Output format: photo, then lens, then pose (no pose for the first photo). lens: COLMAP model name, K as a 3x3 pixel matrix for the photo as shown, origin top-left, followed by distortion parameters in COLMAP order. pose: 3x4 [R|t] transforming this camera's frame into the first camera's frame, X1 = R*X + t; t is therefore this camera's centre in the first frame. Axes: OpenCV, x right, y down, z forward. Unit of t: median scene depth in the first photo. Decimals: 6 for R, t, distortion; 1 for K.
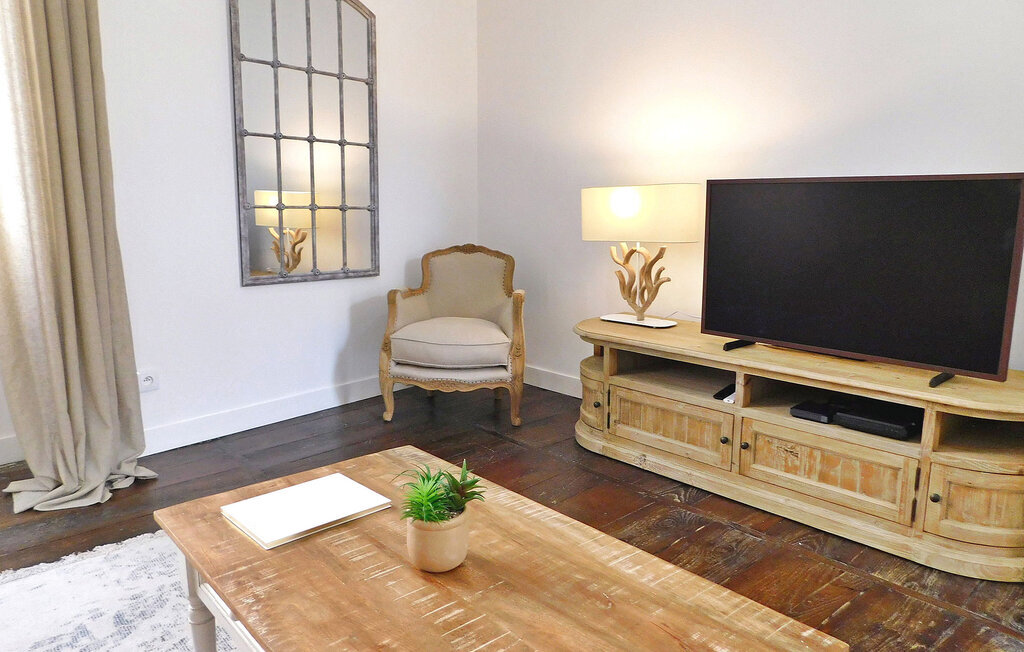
lens RADIAL K [[707.0, 0, 512.0], [0, 707.0, 326.0], [0, 0, 1]] dist [-0.063807, 0.056538]
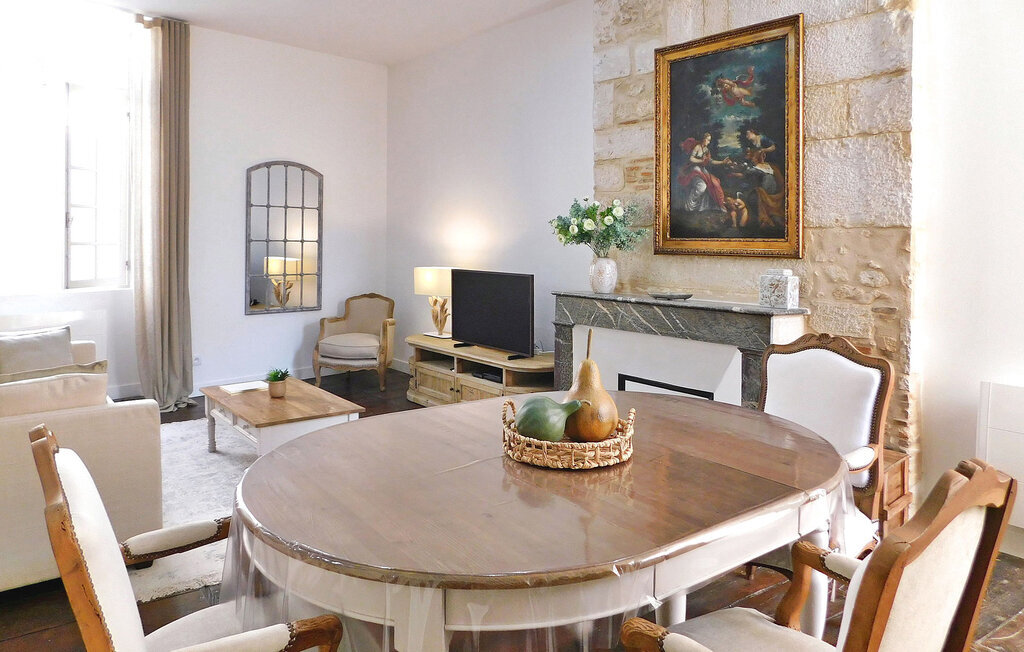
lens RADIAL K [[706.5, 0, 507.5], [0, 706.5, 239.2], [0, 0, 1]] dist [-0.049427, 0.002534]
pose [[0.998266, 0.003100, -0.058786, 0.498740], [-0.012621, 0.986662, -0.162294, 0.047089], [0.057498, 0.162754, 0.984990, -1.004607]]
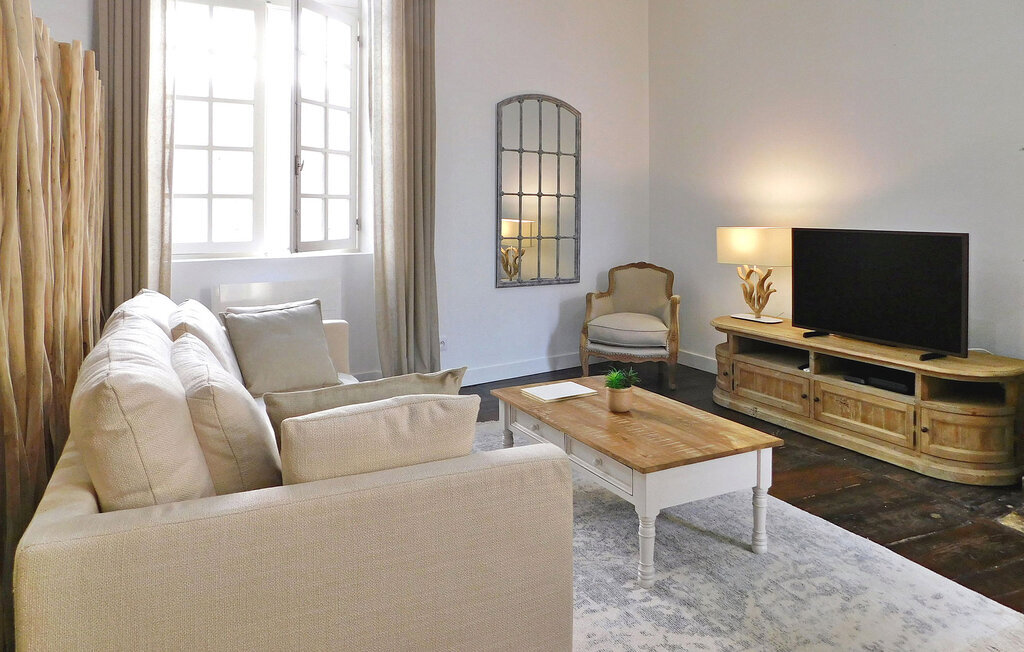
lens RADIAL K [[720.7, 0, 515.6], [0, 720.7, 210.1], [0, 0, 1]] dist [-0.021970, 0.004827]
pose [[0.969992, -0.000906, -0.243136, 0.058390], [-0.039217, 0.986316, -0.160135, 0.030399], [0.239954, 0.164864, 0.956683, -0.603044]]
